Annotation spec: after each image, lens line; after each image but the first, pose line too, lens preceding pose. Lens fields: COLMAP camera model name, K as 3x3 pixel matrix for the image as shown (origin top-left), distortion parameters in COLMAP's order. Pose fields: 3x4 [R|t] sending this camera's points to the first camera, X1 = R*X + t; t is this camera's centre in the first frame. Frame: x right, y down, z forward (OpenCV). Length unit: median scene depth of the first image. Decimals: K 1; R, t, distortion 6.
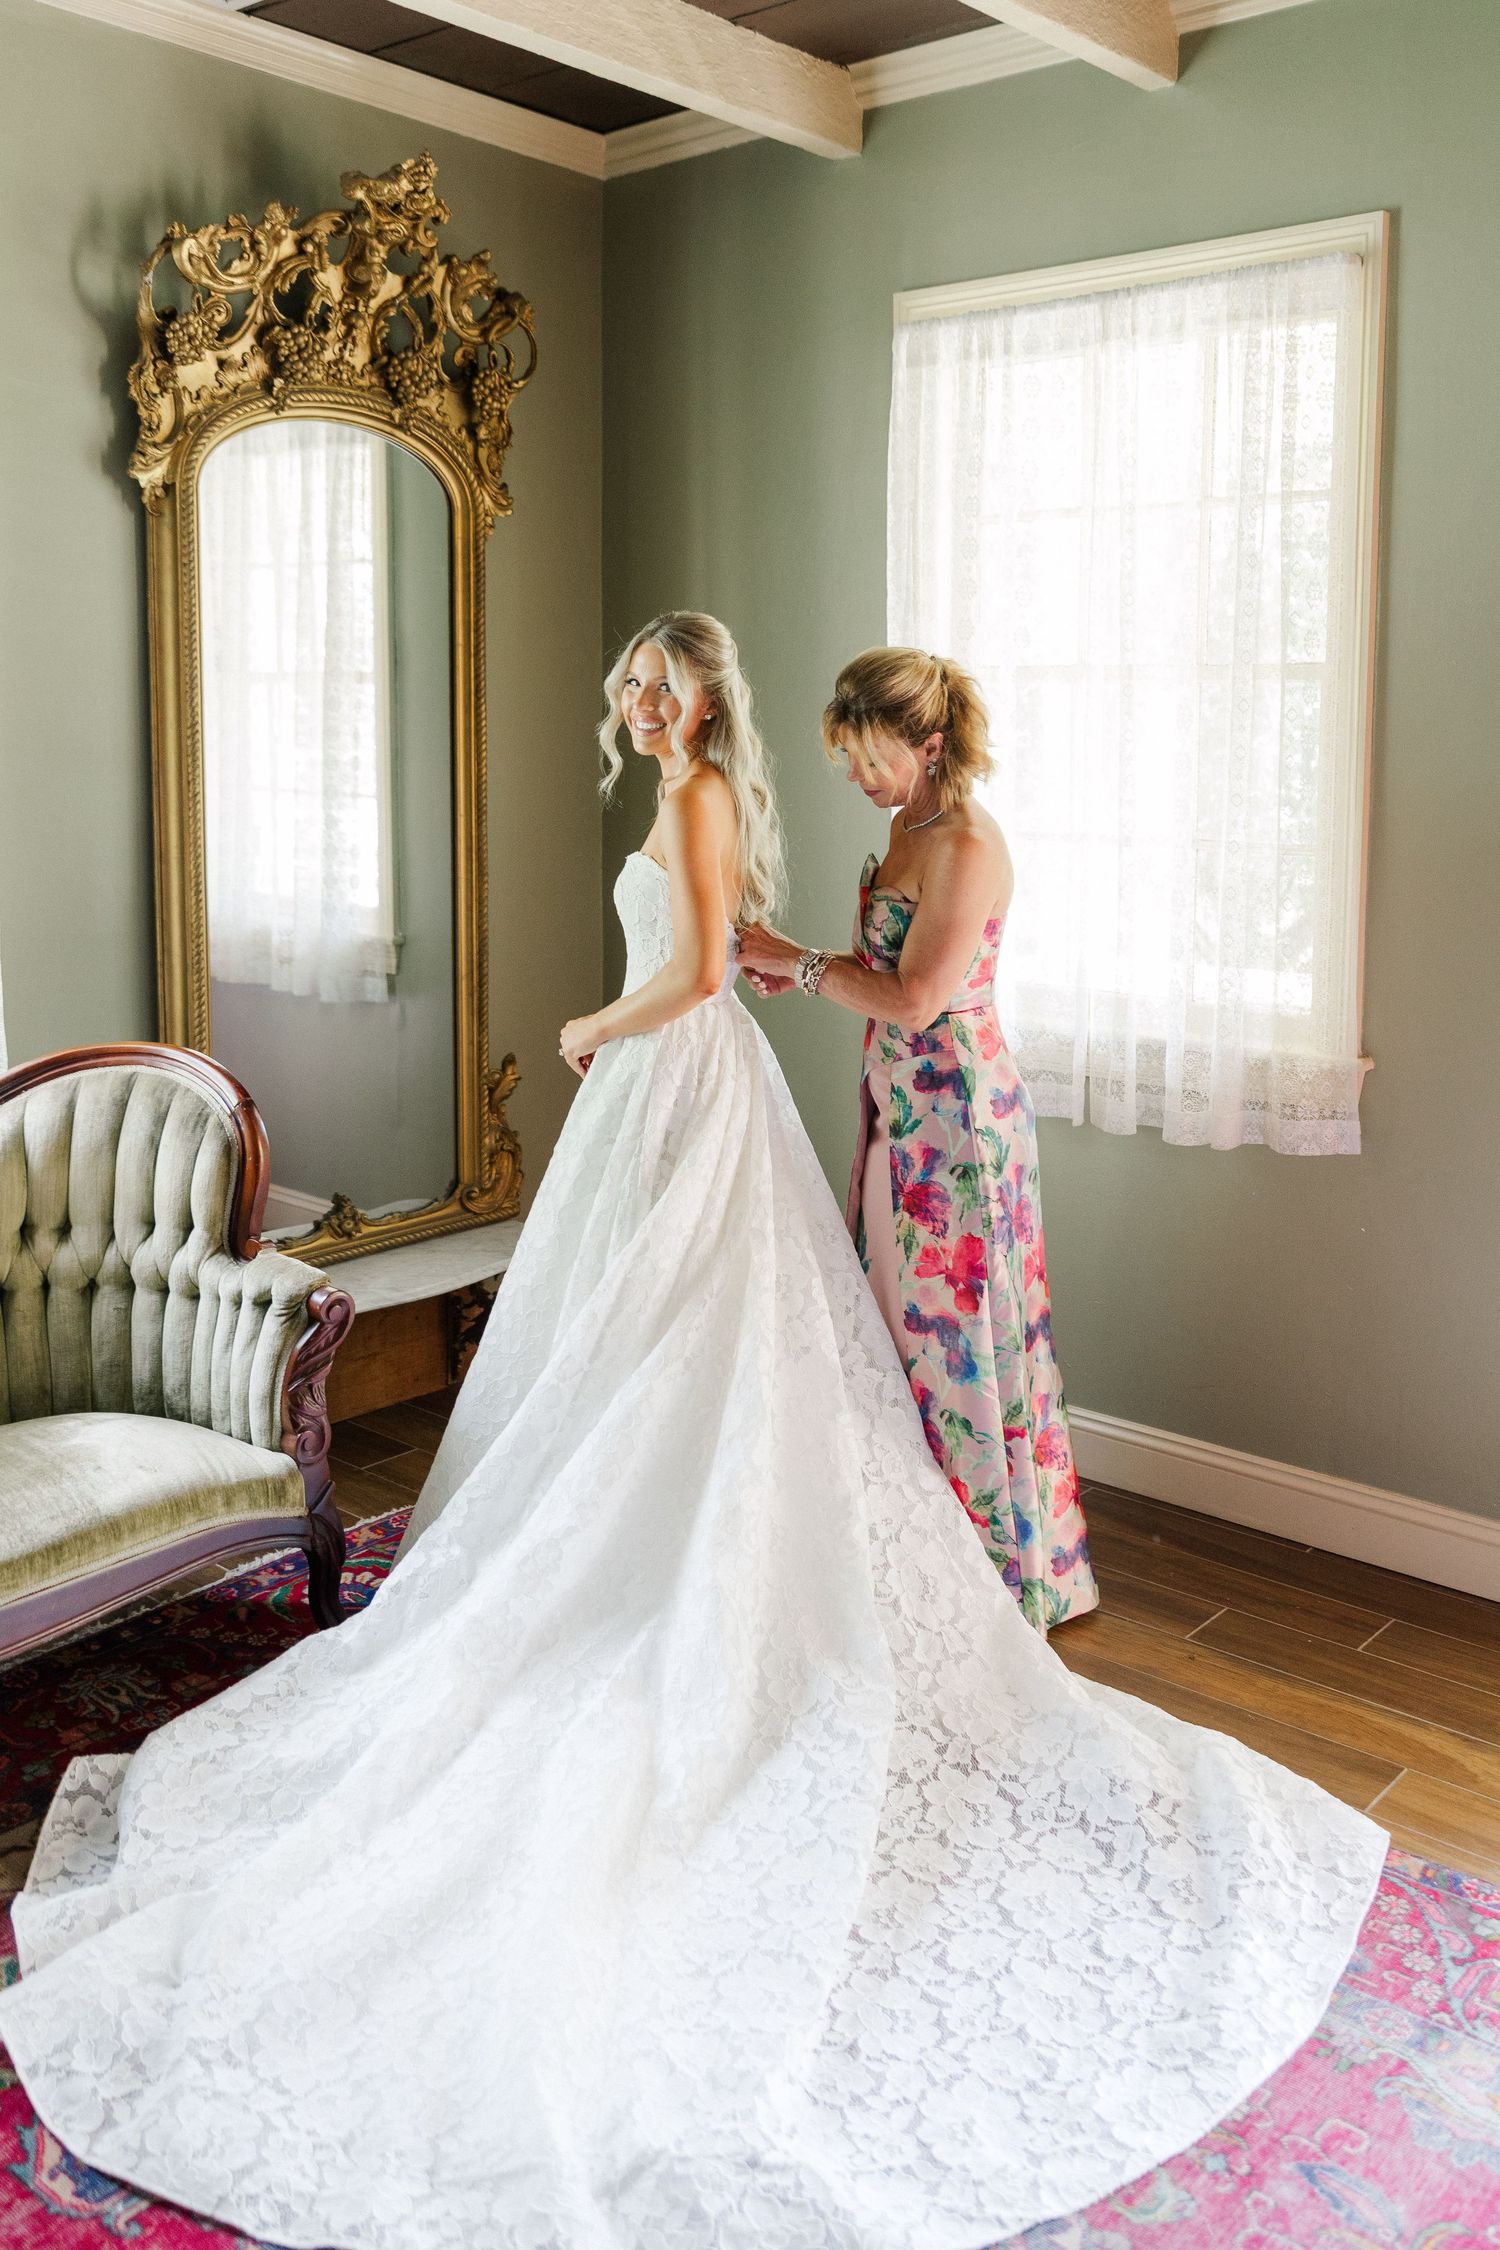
lens RADIAL K [[1935.7, 0, 586.0], [0, 1935.7, 891.4], [0, 0, 1]] dist [0.006505, 0.000140]
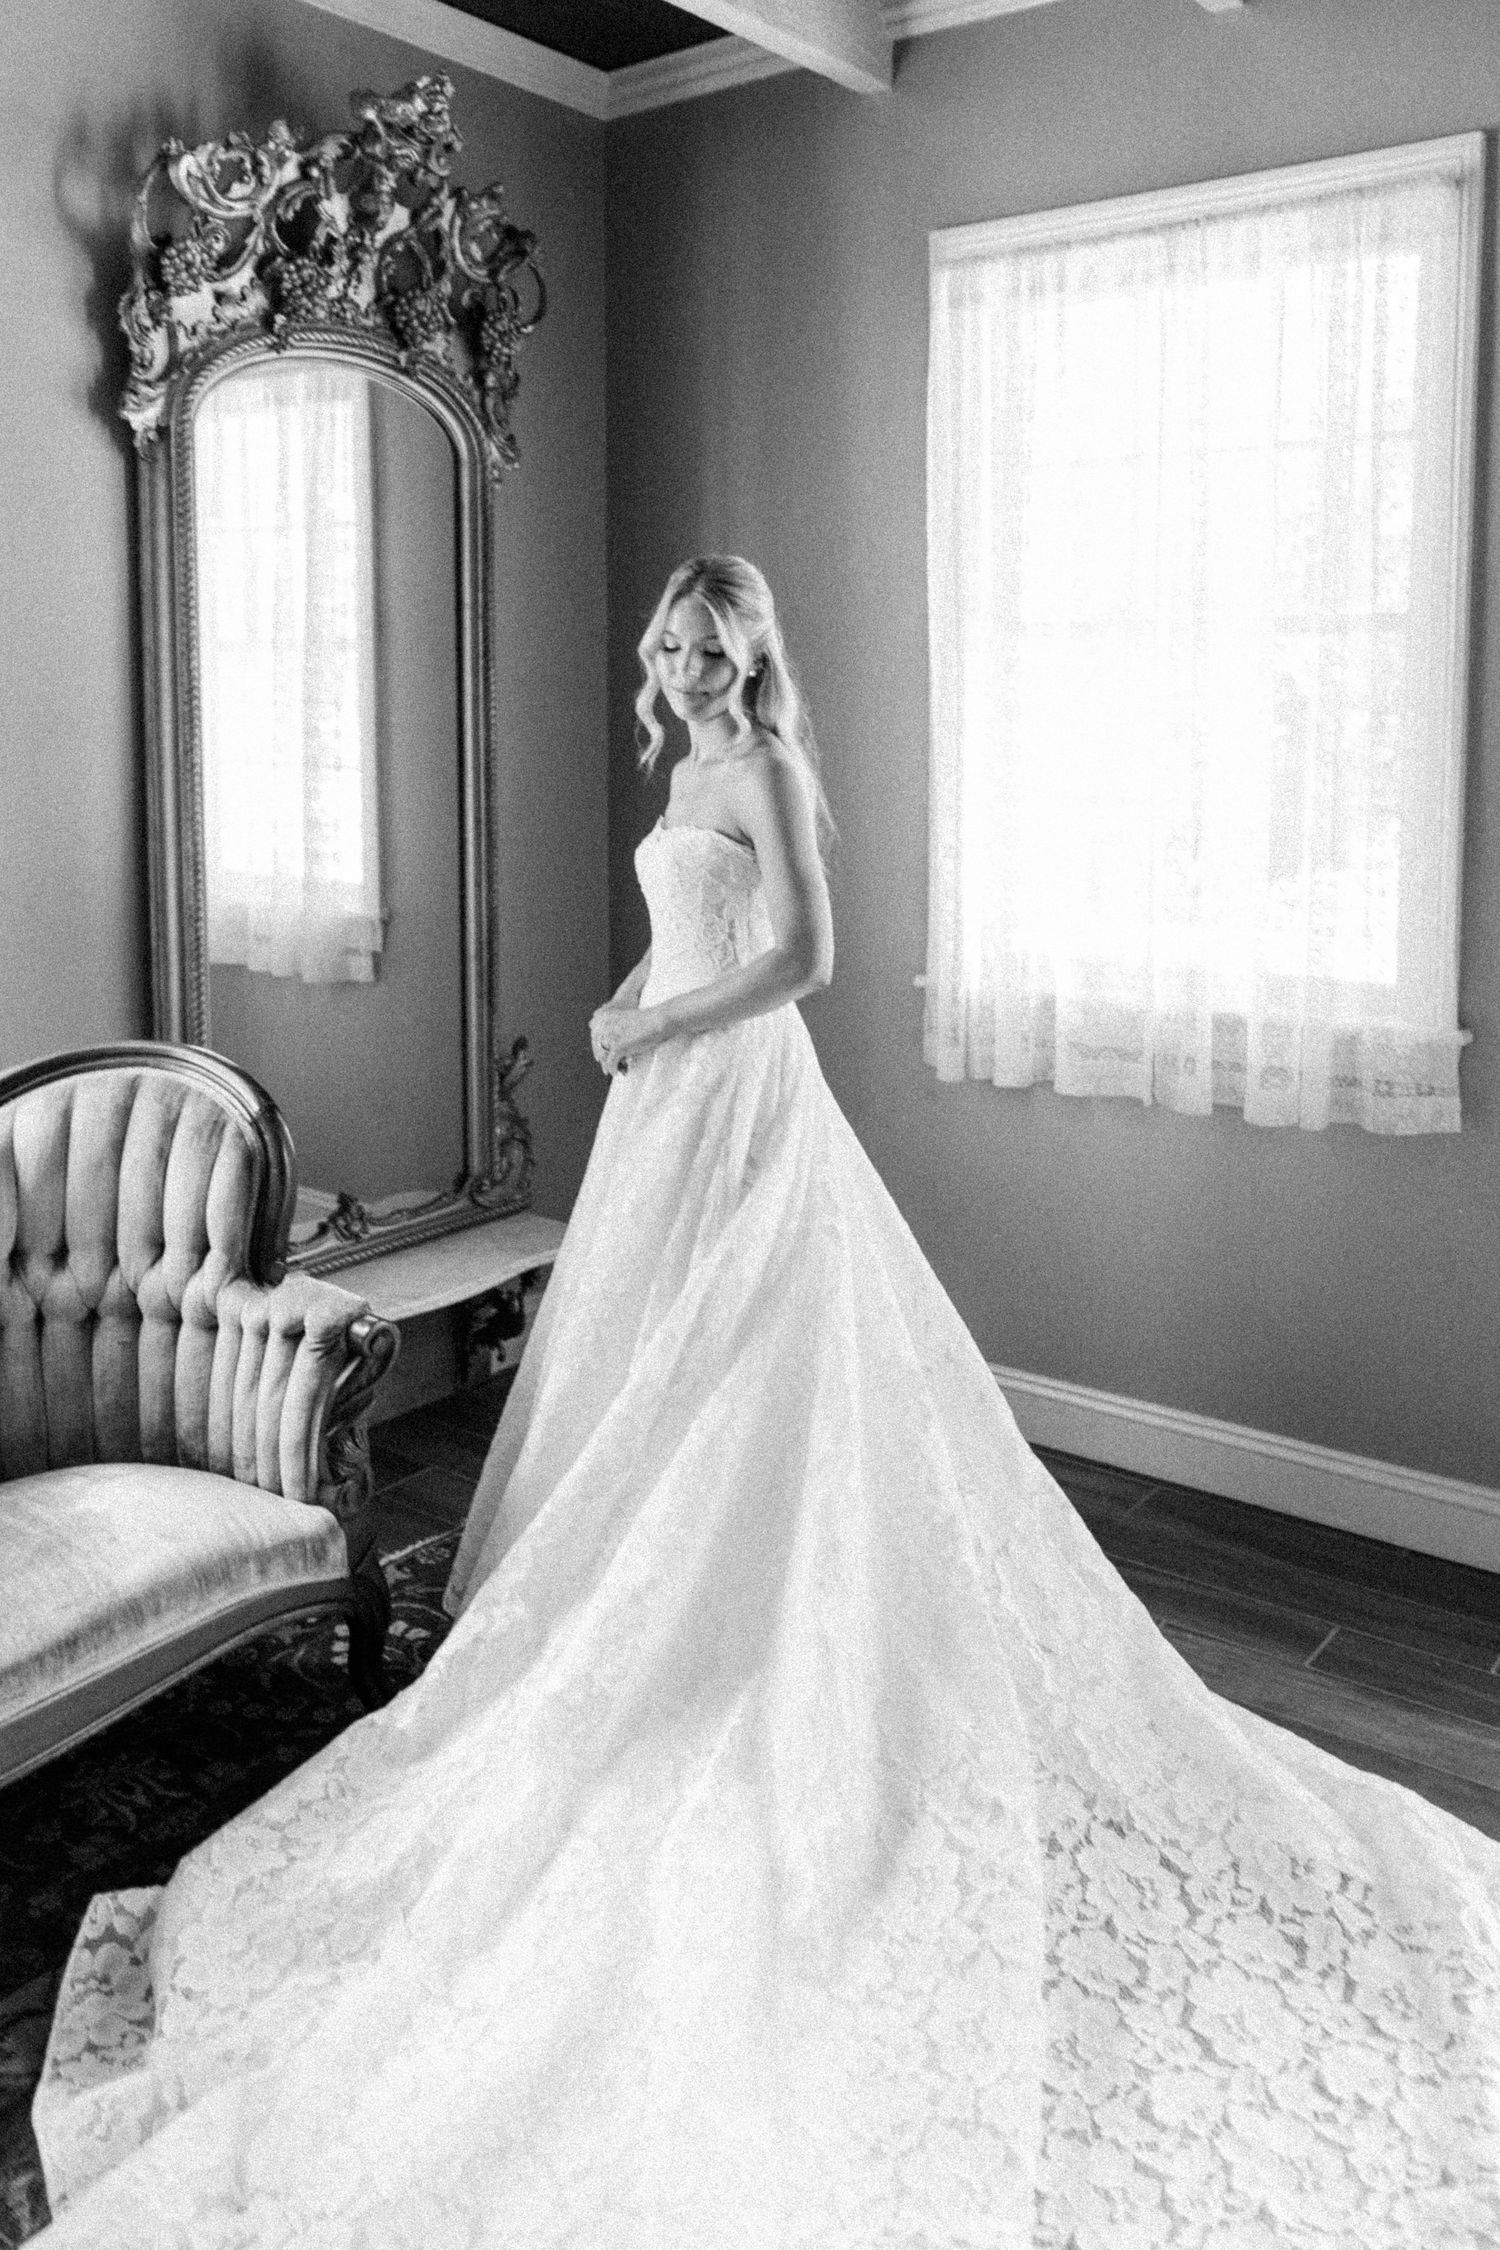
lens RADIAL K [[1791.8, 0, 610.0], [0, 1791.8, 822.4], [0, 0, 1]] dist [0.016304, -0.000327]
pose [[0.997084, -0.013358, 0.075133, -0.077540], [0.014823, 0.999710, -0.018975, -0.004615], [-0.074858, 0.020033, 0.996993, 0.155765]]
